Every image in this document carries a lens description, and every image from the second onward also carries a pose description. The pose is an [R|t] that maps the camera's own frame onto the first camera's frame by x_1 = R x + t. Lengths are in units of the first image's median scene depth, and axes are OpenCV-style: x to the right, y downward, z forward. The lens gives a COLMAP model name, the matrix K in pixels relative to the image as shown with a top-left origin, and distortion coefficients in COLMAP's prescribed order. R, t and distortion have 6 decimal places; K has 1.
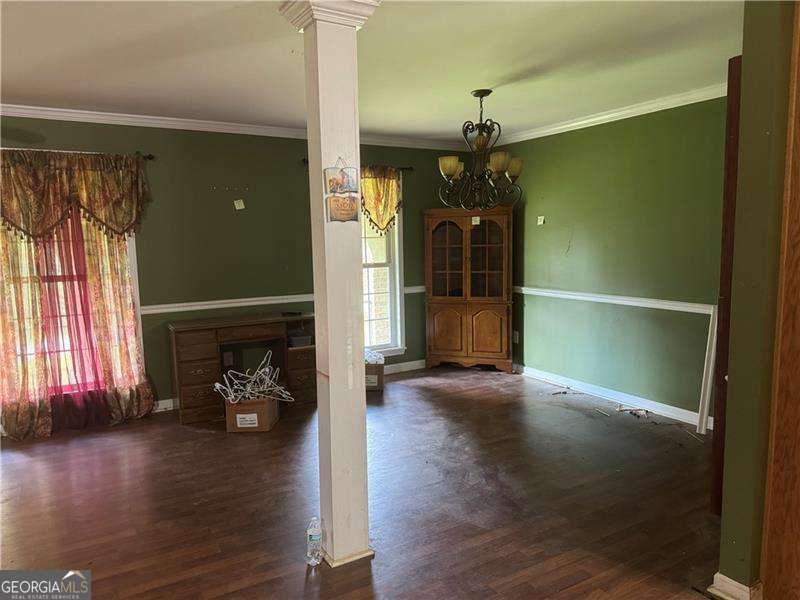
lens RADIAL K [[554.8, 0, 400.3], [0, 554.8, 302.9], [0, 0, 1]] dist [0.039959, -0.067894]
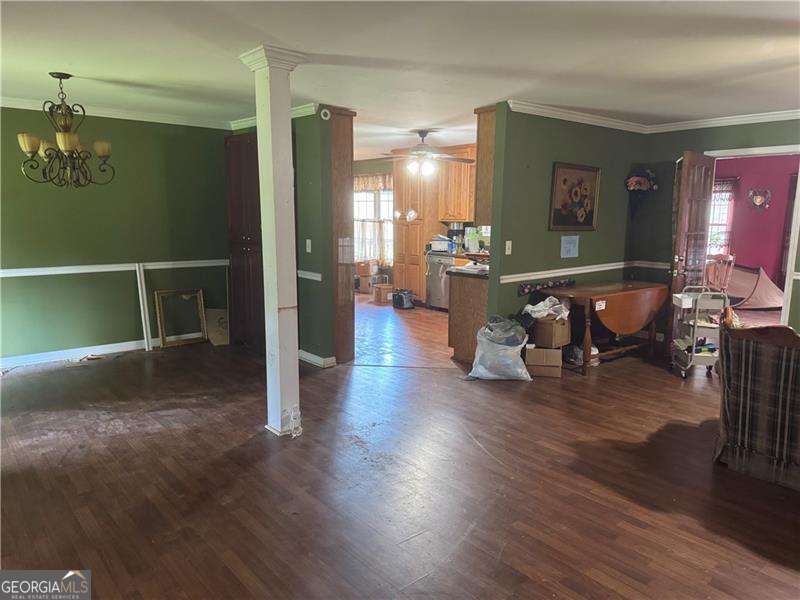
lens RADIAL K [[554.8, 0, 400.3], [0, 554.8, 302.9], [0, 0, 1]] dist [0.039959, -0.067894]
pose [[-0.144348, -0.151716, 0.977827, -1.386797], [0.120451, 0.978134, 0.169545, -0.077233], [-0.982169, 0.142254, -0.122917, 0.761506]]
